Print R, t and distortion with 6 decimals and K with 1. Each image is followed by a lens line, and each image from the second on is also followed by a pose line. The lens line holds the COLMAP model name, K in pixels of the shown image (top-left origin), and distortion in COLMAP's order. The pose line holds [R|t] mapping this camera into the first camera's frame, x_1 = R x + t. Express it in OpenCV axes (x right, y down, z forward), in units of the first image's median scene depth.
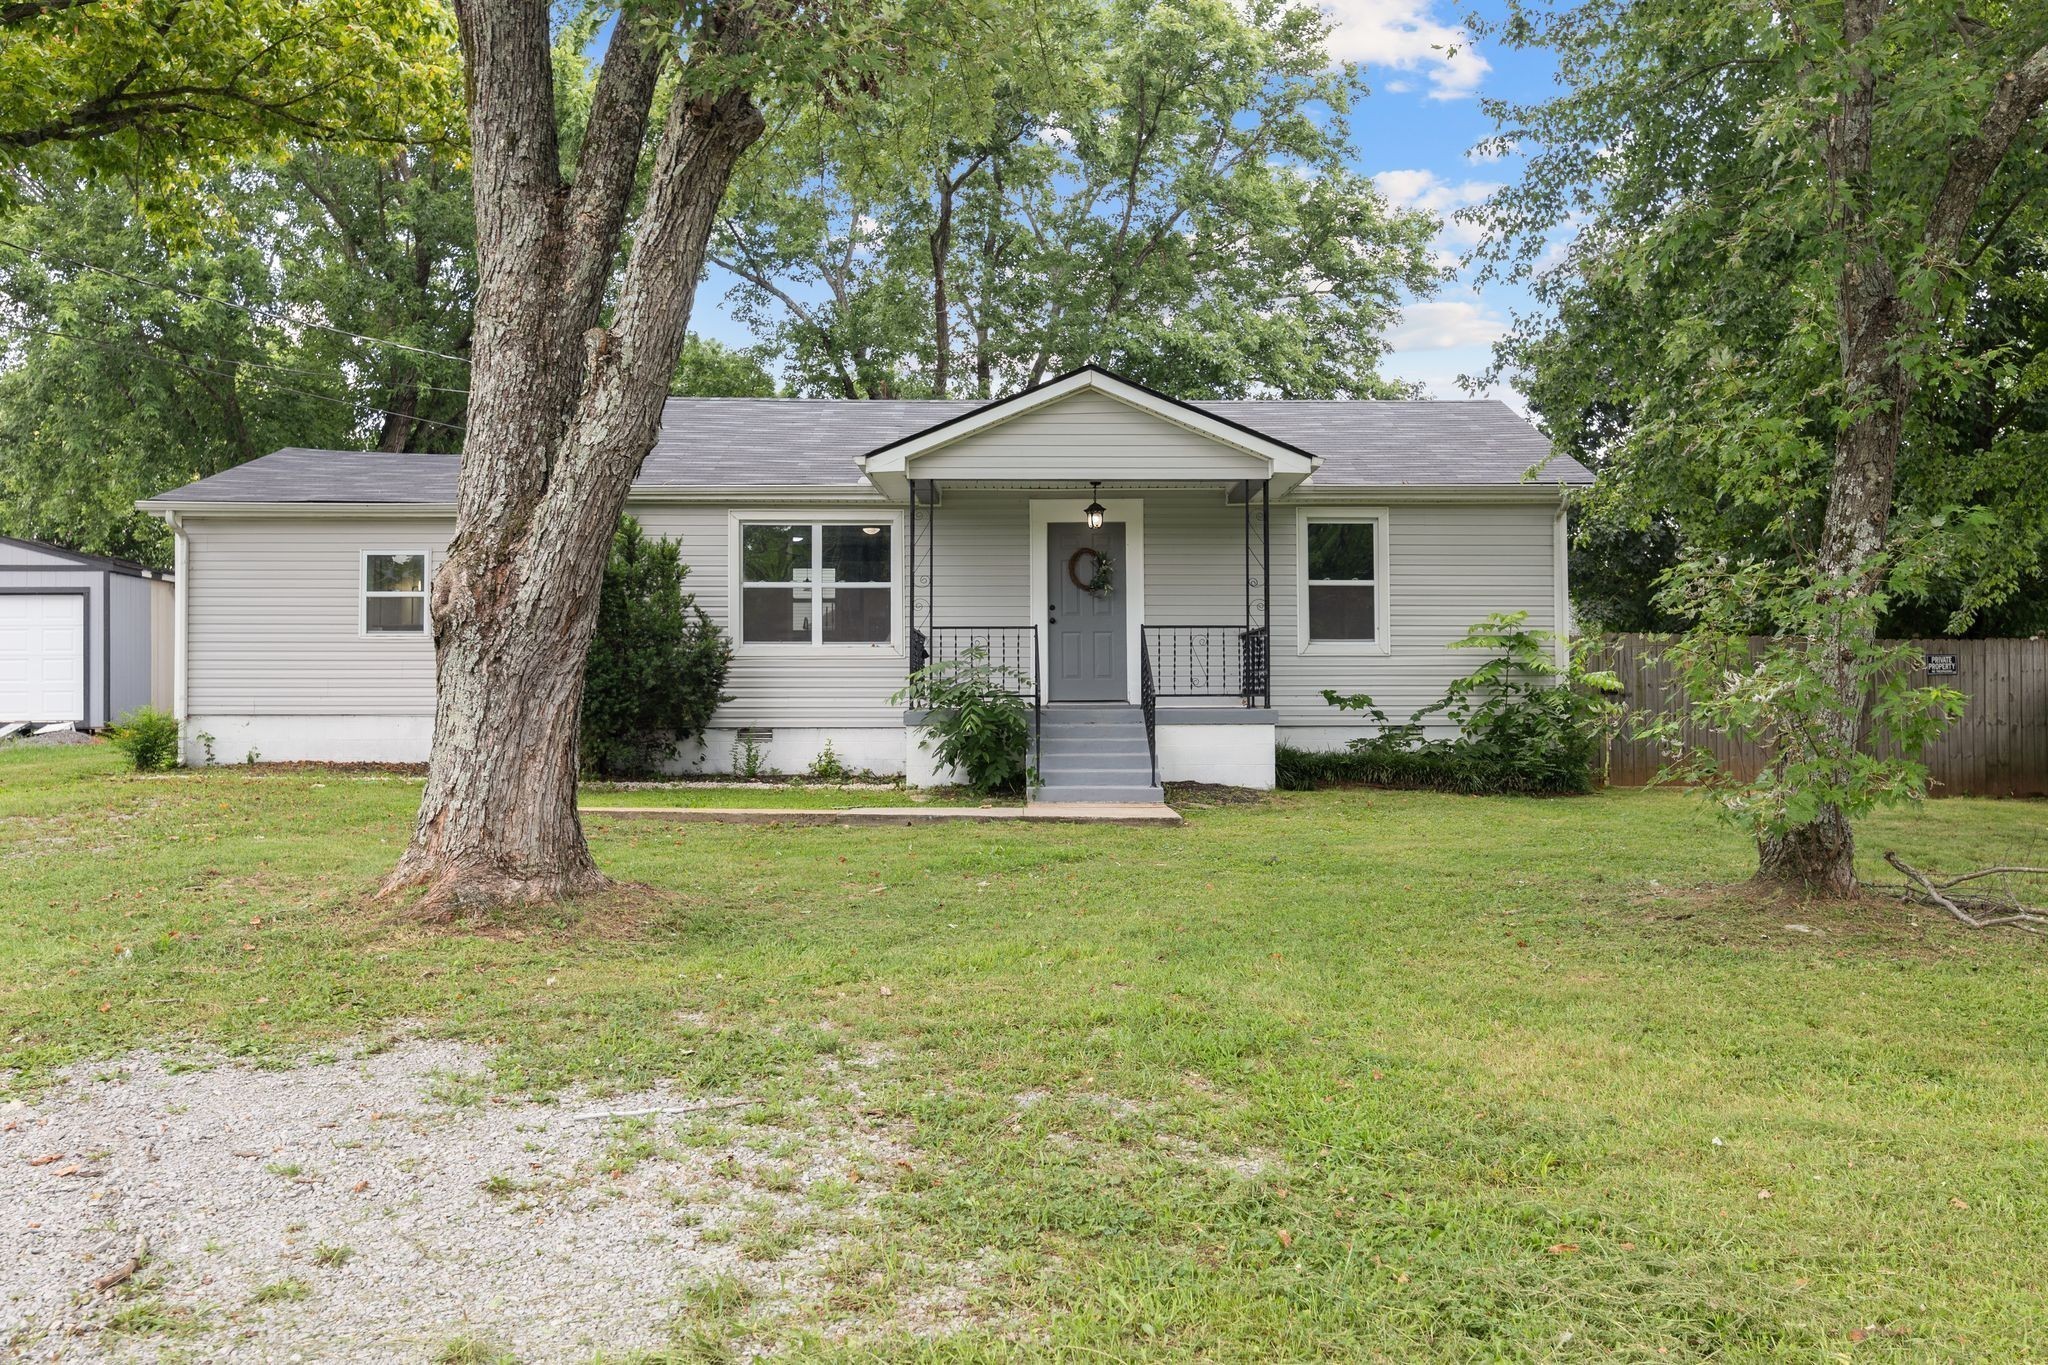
lens RADIAL K [[1947.6, 0, 1028.4], [0, 1947.6, 673.2], [0, 0, 1]] dist [0.011904, 0.000000]
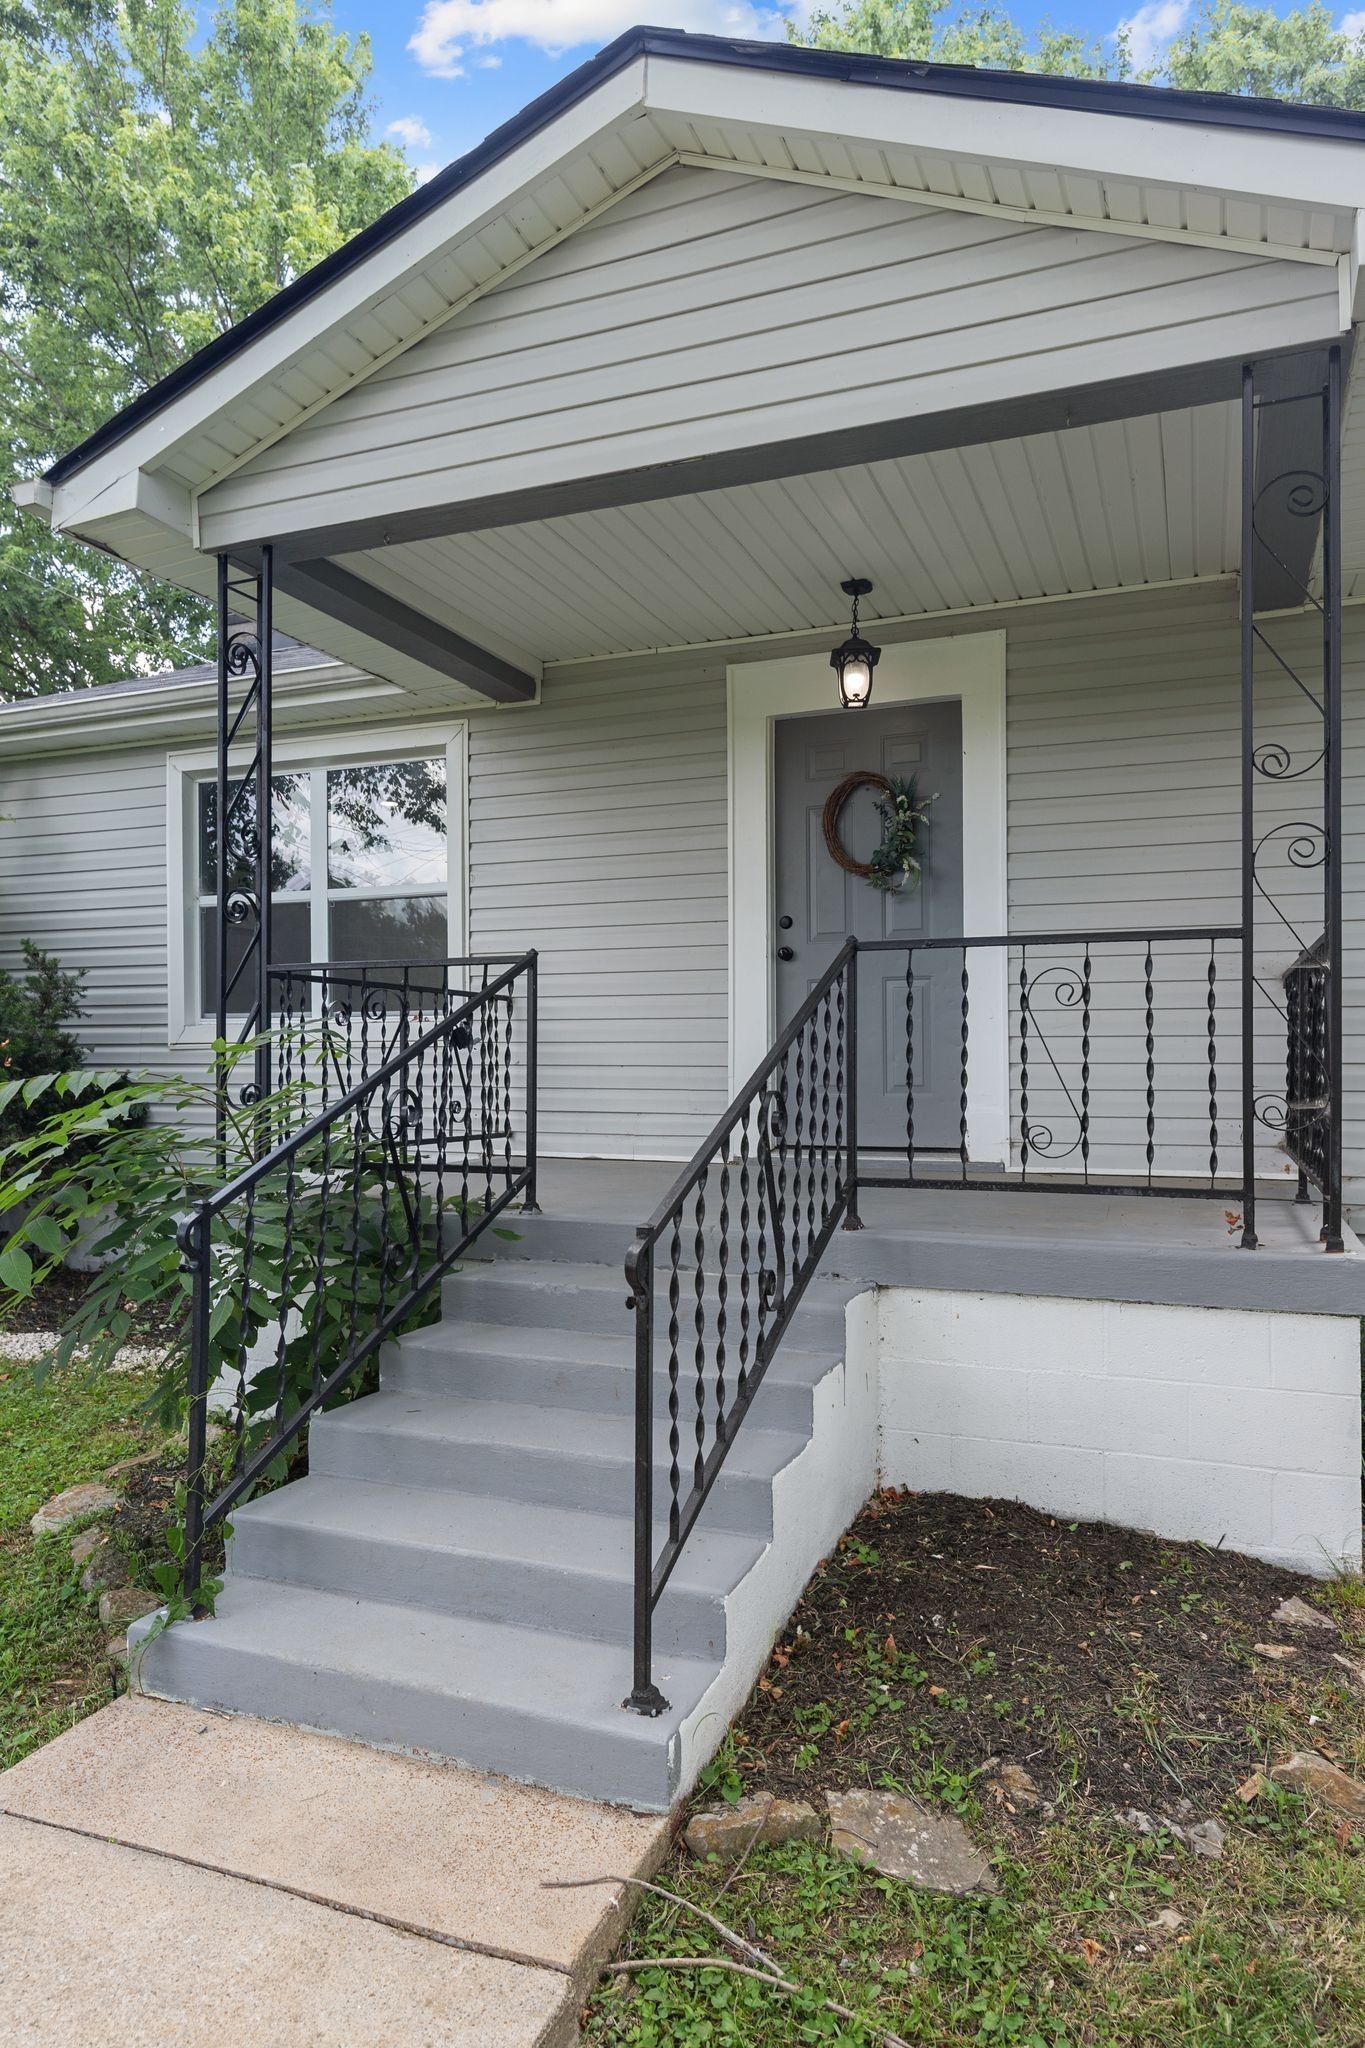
lens RADIAL K [[1350.4, 0, 663.8], [0, 1350.4, 1044.0], [0, 0, 1]] dist [-0.002987, -0.001446]
pose [[0.921100, -0.005728, -0.389284, 0.109607], [0.008083, 0.999958, 0.004412, -0.009615], [0.389243, -0.007211, 0.921107, 0.786859]]
